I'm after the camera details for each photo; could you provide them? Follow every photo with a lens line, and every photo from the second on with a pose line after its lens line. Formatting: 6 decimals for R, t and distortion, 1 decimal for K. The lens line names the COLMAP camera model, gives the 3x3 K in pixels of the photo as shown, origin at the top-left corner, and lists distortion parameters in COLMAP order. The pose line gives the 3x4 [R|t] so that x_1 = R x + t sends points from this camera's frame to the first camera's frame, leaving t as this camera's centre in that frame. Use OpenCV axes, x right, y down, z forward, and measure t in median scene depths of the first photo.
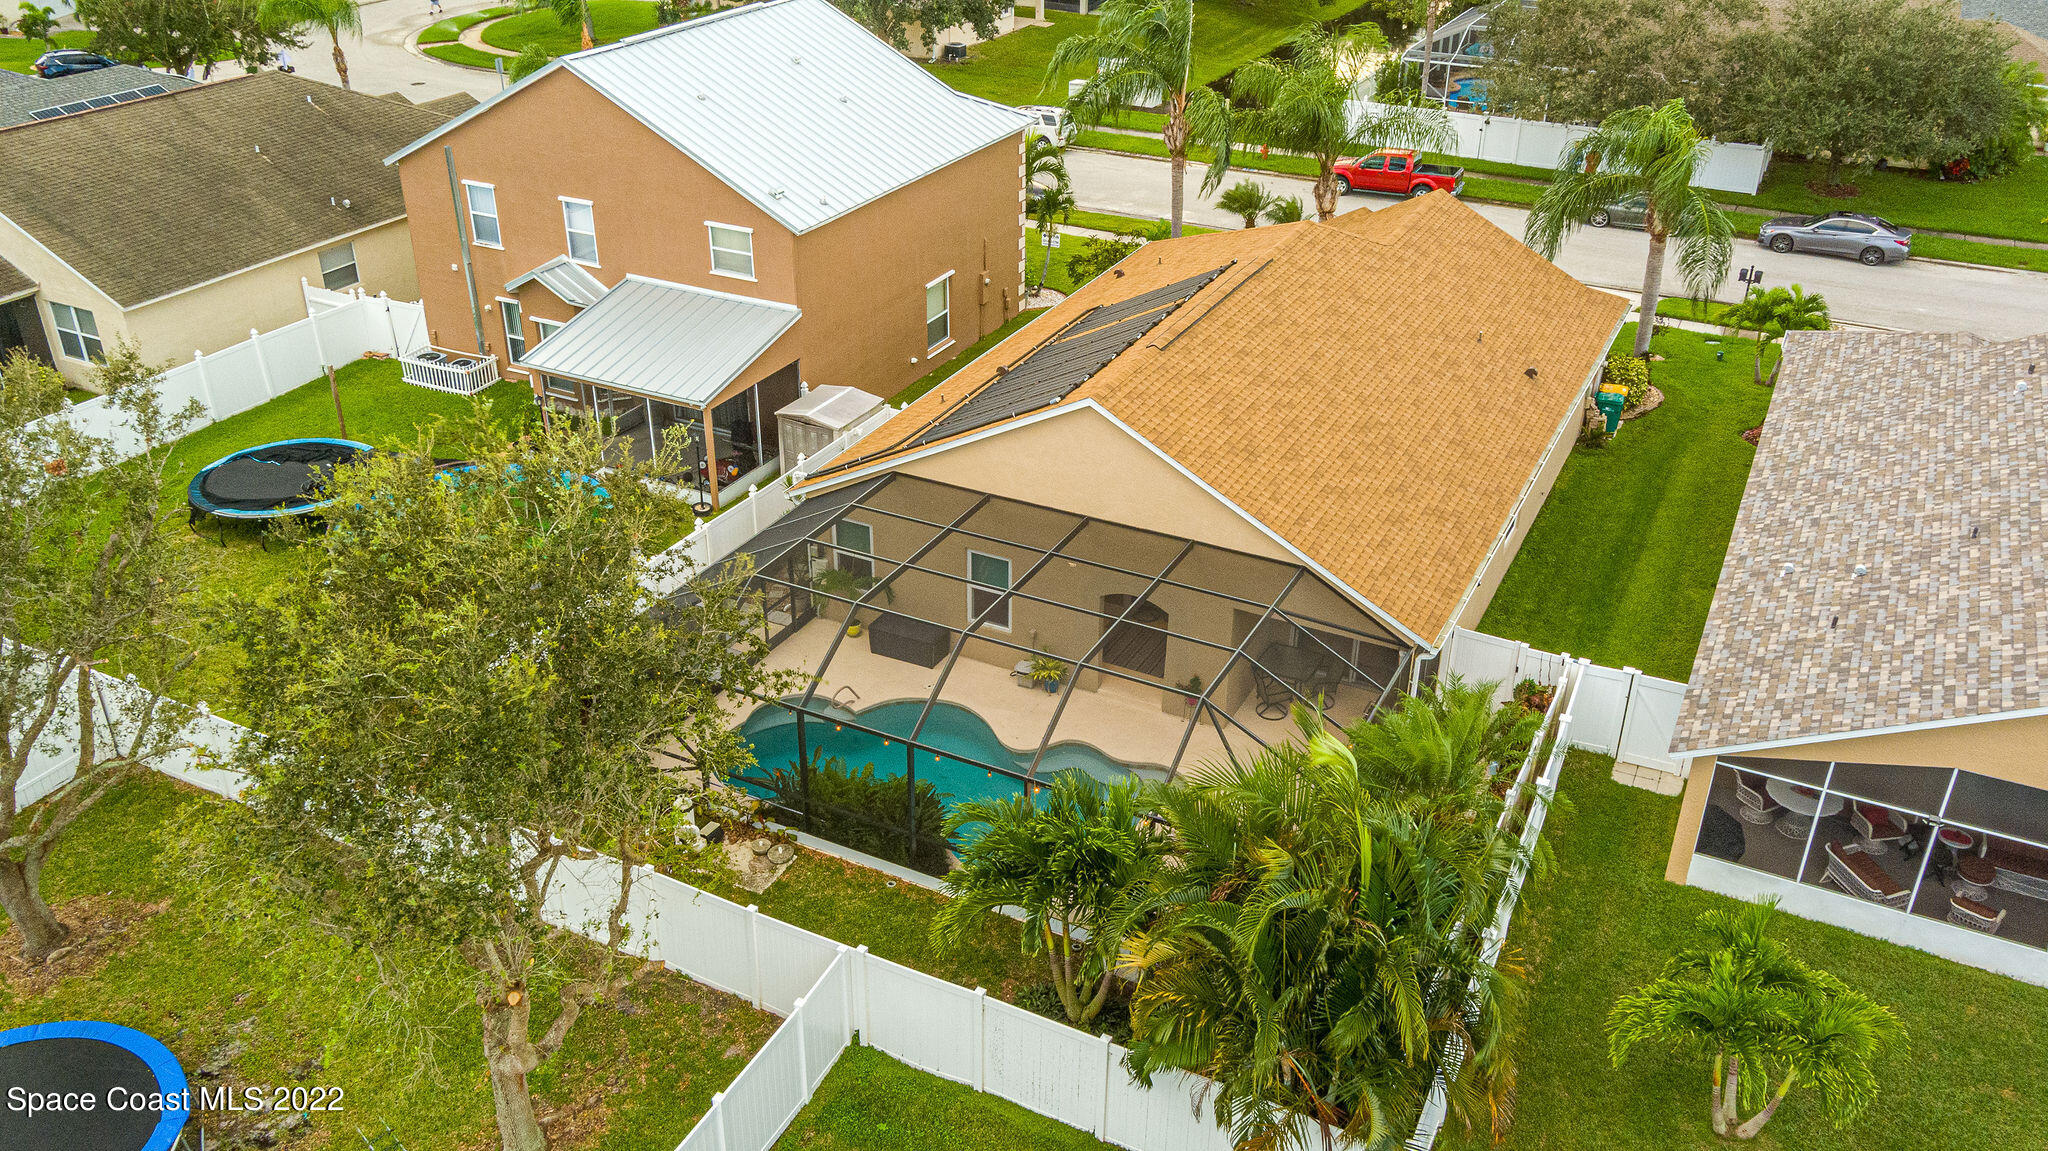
lens RADIAL K [[1687.6, 0, 1024.0], [0, 1687.6, 575.5], [0, 0, 1]] dist [0.006243, -0.007328]
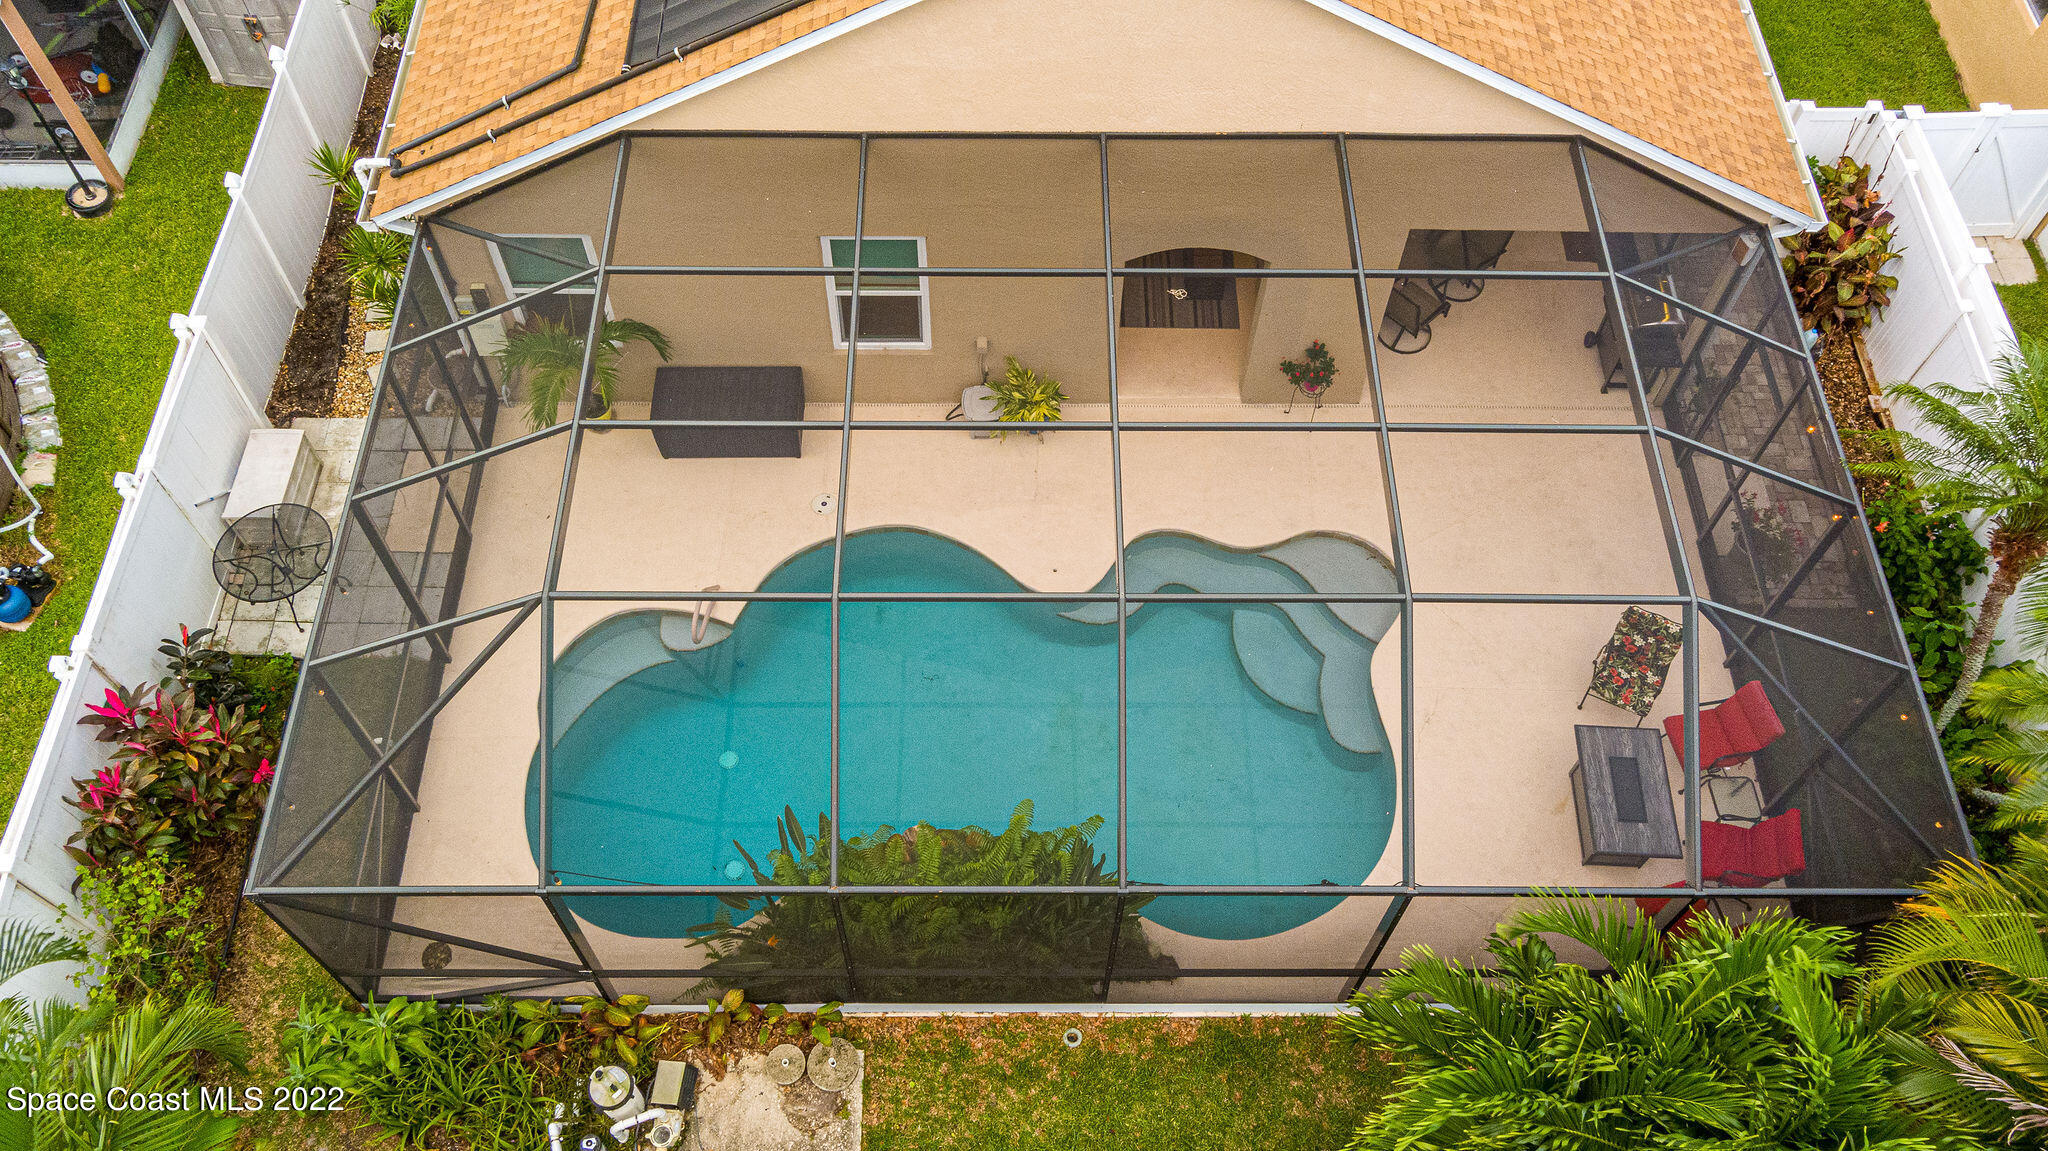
lens RADIAL K [[1687.6, 0, 1024.0], [0, 1687.6, 575.5], [0, 0, 1]] dist [0.006243, -0.007328]
pose [[0.887255, -0.386473, 0.251828, -0.140322], [0.215070, 0.829555, 0.515347, -0.170183], [-0.408073, -0.403083, 0.819146, 0.538500]]
